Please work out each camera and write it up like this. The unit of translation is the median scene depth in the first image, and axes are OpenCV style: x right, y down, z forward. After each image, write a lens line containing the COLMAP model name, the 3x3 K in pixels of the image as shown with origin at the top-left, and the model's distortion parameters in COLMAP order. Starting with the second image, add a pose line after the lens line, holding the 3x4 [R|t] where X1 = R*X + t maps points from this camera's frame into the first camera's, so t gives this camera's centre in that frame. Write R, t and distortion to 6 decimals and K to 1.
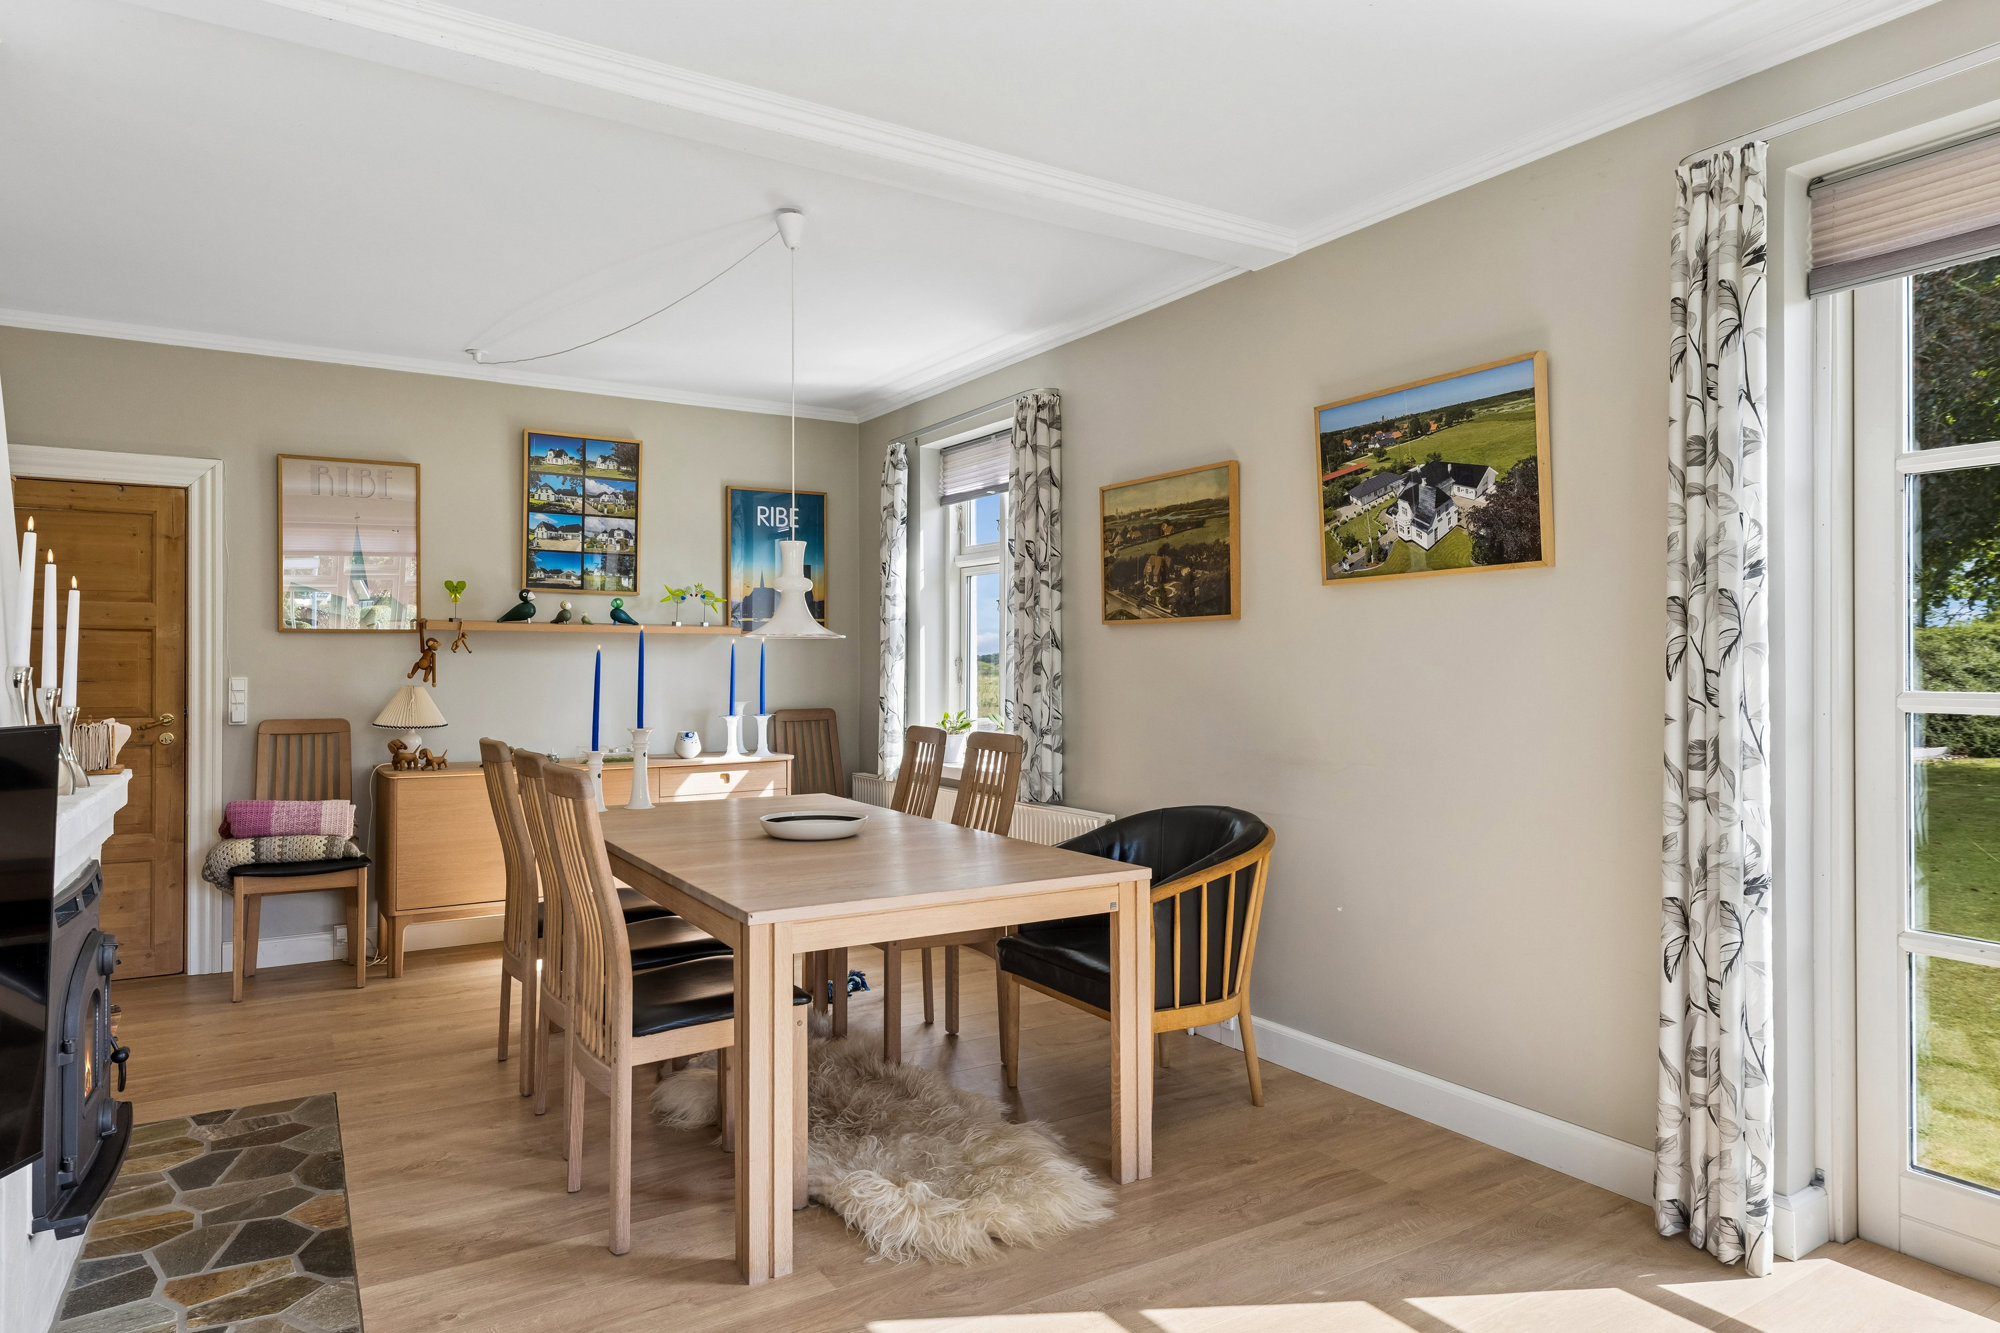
lens RADIAL K [[1243.5, 0, 1002.2], [0, 1243.5, 663.5], [0, 0, 1]] dist [-0.041075, -0.000417]
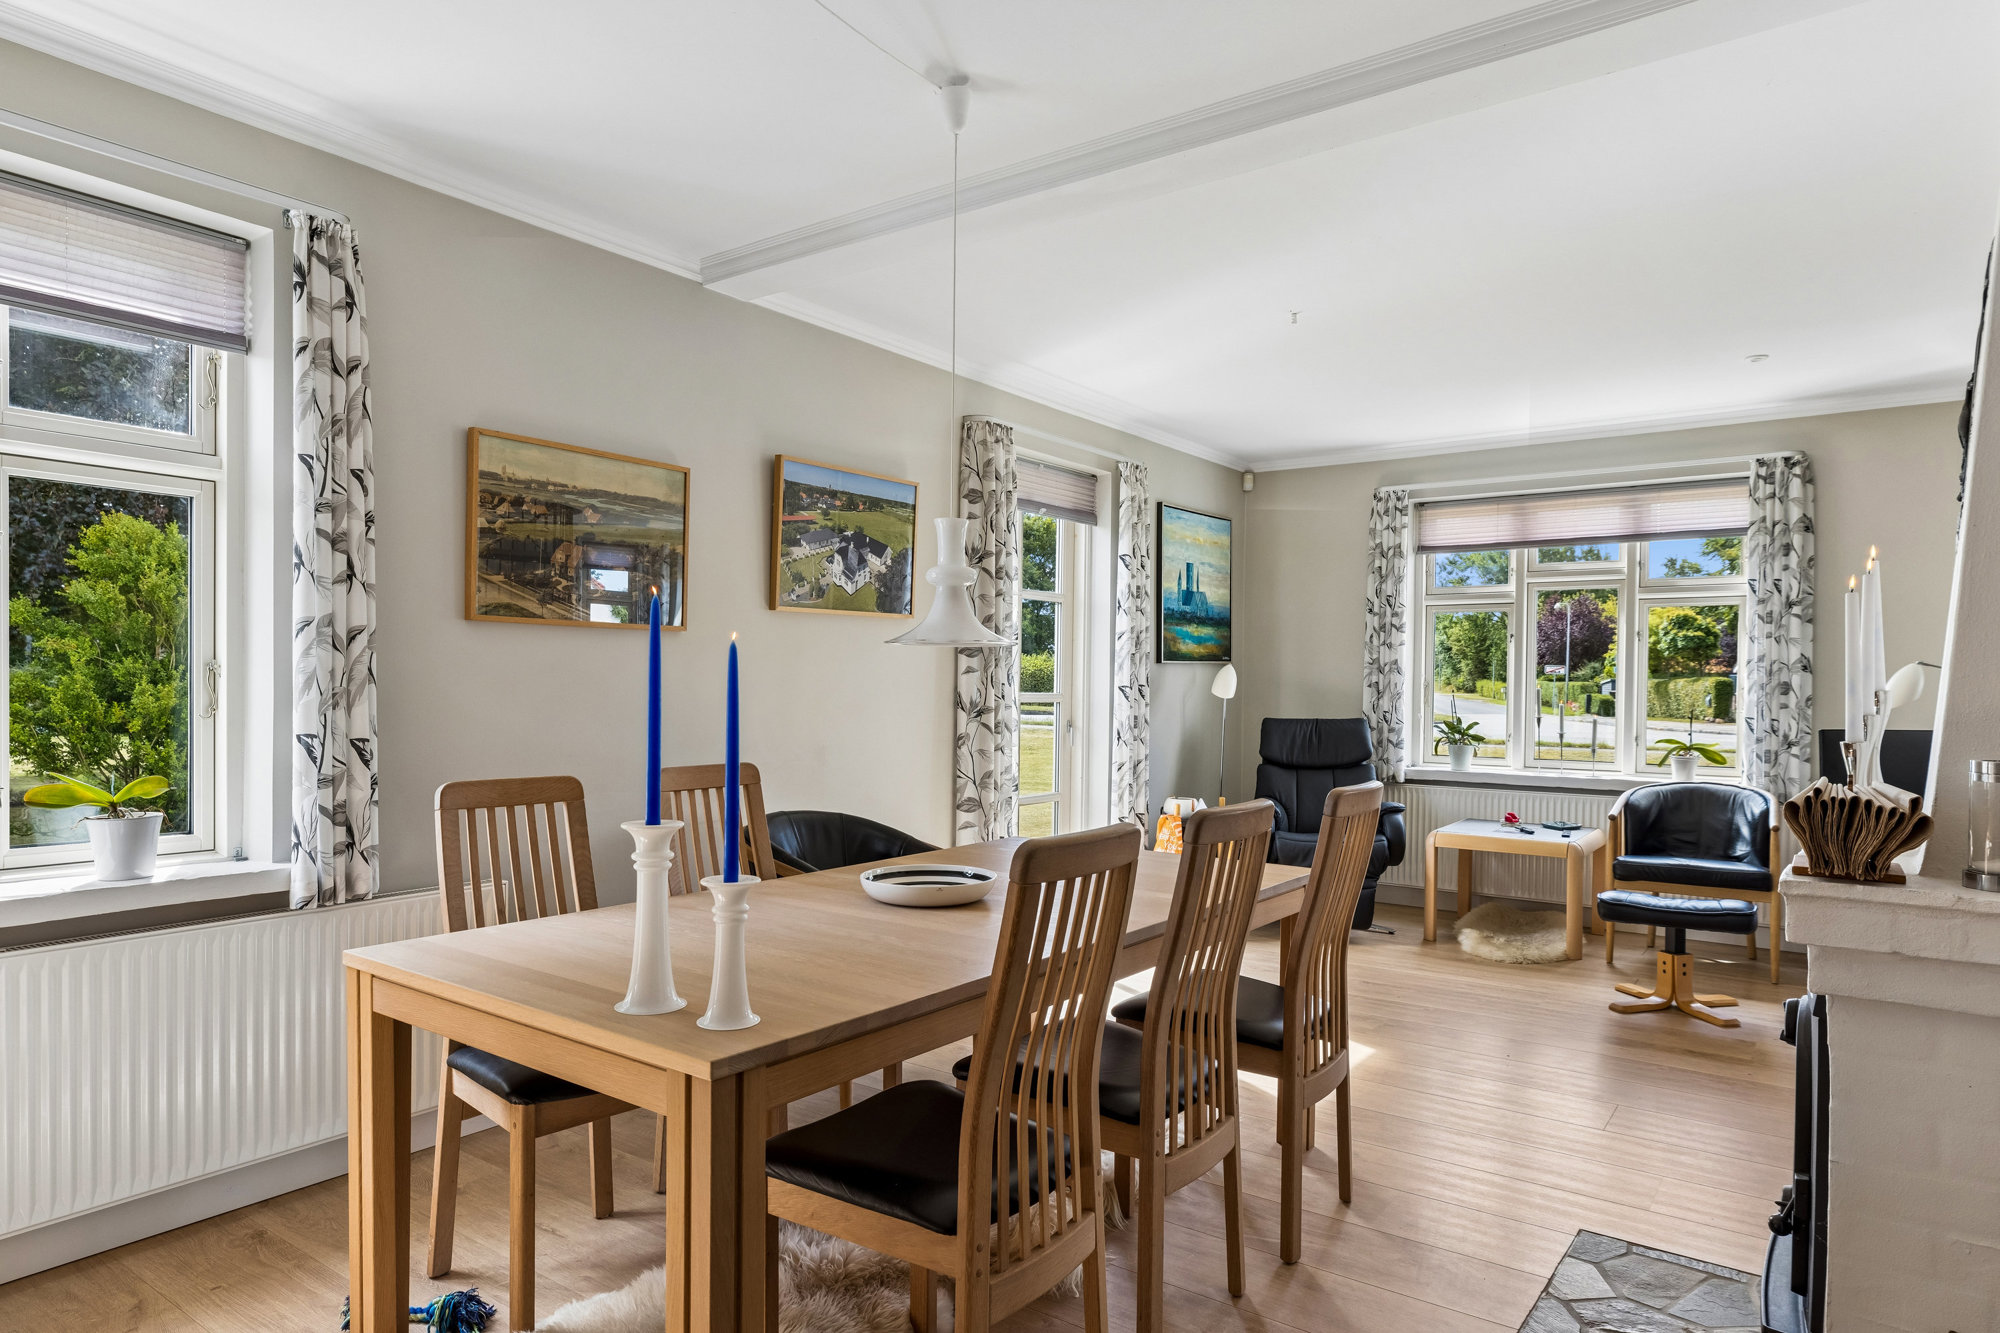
lens RADIAL K [[1182.5, 0, 1005.4], [0, 1182.5, 678.9], [0, 0, 1]] dist [0.002946, 0.000177]
pose [[-0.394984, -0.010475, 0.918628, -0.887457], [-0.018634, 0.999821, 0.003388, -0.006847], [-0.918499, -0.015780, -0.395108, 1.308150]]
